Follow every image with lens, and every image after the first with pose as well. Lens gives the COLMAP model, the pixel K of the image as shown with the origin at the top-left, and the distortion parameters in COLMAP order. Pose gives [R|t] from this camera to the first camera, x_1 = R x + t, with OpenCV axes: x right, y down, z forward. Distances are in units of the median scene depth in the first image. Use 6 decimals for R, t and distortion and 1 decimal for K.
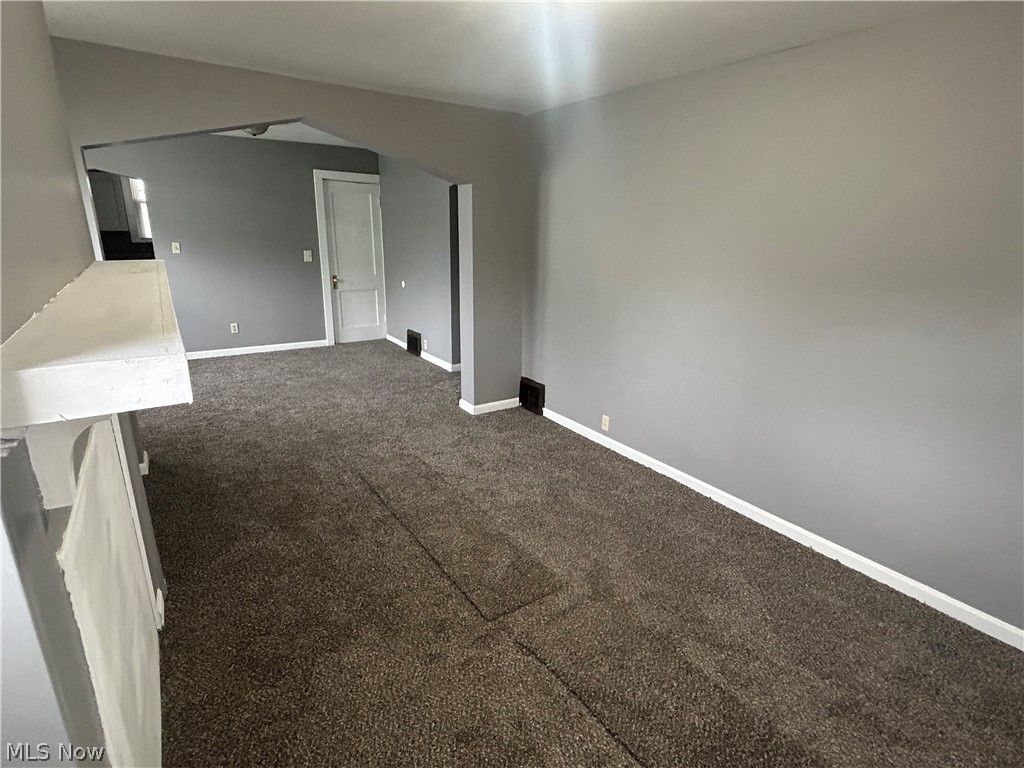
lens RADIAL K [[540.2, 0, 522.1], [0, 540.2, 383.3], [0, 0, 1]] dist [-0.000950, 0.000201]
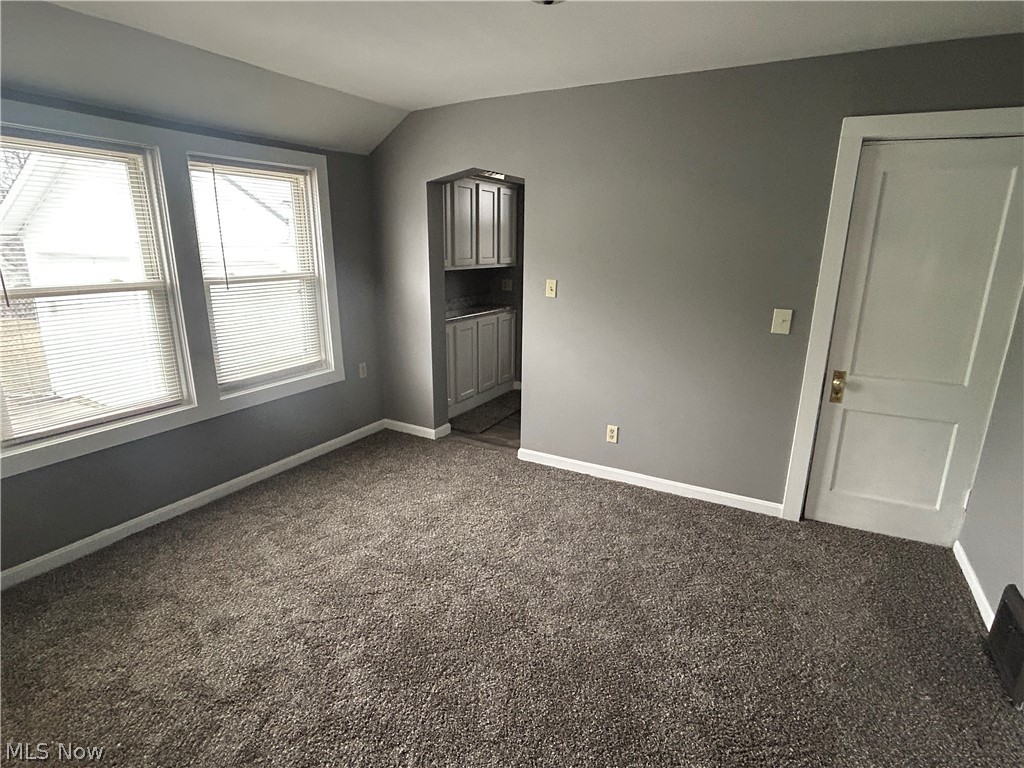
lens RADIAL K [[540.2, 0, 522.1], [0, 540.2, 383.3], [0, 0, 1]] dist [-0.000950, 0.000201]
pose [[0.456850, 0.213650, -0.863506, -0.099529], [-0.258424, 0.960739, 0.100985, -0.177498], [0.851179, 0.177015, 0.494126, 0.610611]]
